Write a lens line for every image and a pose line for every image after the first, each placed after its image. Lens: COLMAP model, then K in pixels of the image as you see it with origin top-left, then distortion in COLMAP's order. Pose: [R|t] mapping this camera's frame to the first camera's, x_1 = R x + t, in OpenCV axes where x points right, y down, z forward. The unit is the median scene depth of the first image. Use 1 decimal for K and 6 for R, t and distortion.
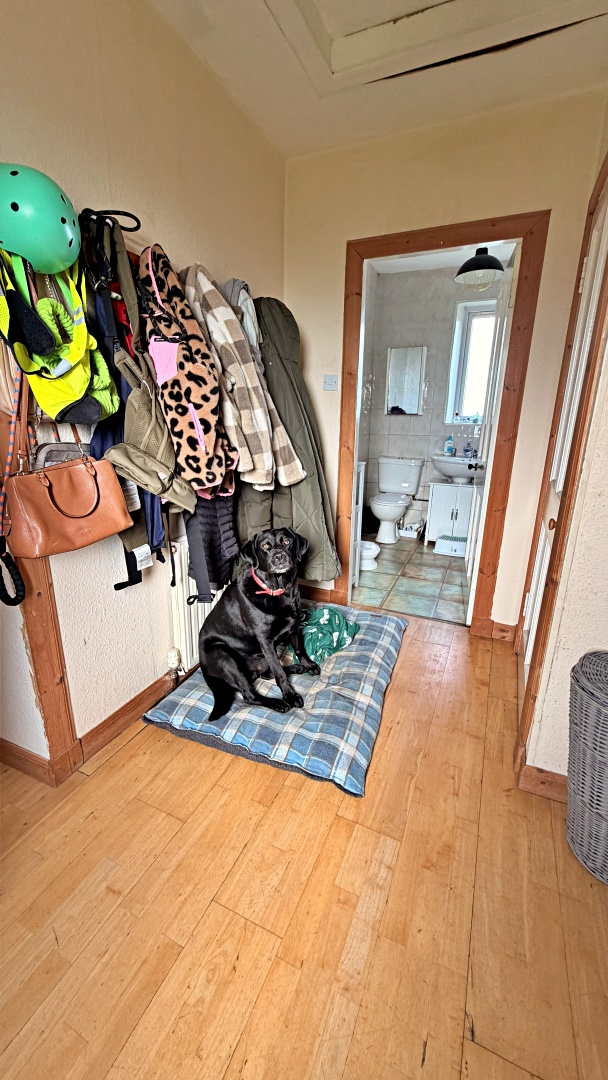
lens RADIAL K [[431.1, 0, 300.6], [0, 431.1, 536.5], [0, 0, 1]] dist [-0.004566, 0.000843]
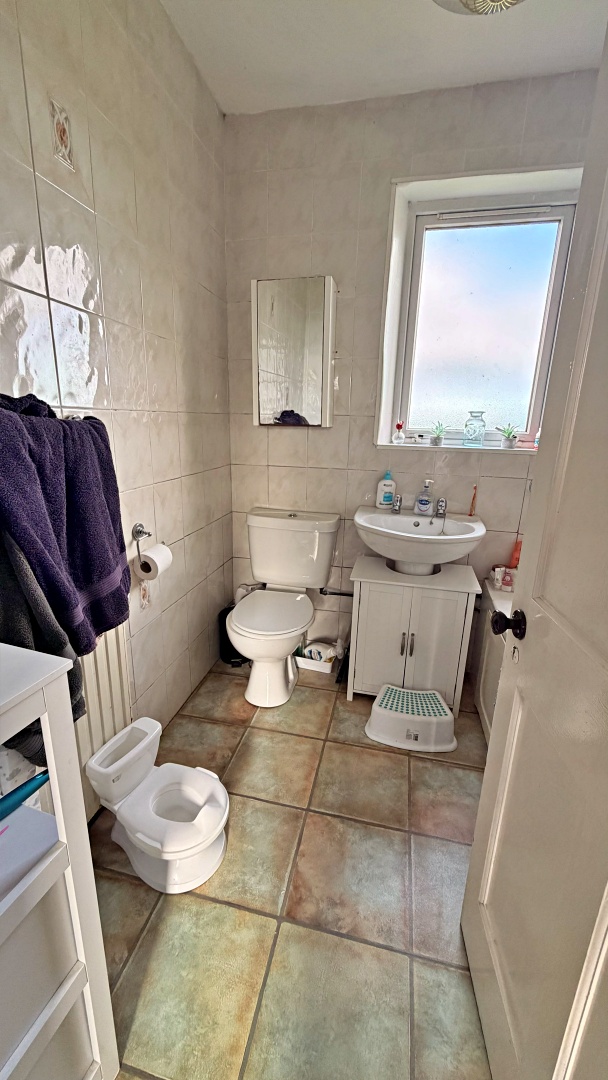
lens RADIAL K [[431.1, 0, 304.6], [0, 431.1, 542.1], [0, 0, 1]] dist [-0.004566, 0.000843]
pose [[0.980807, -0.040532, 0.190720, 0.155842], [0.041998, 0.999111, -0.003651, -0.153586], [-0.190403, 0.011591, 0.981638, 0.534643]]
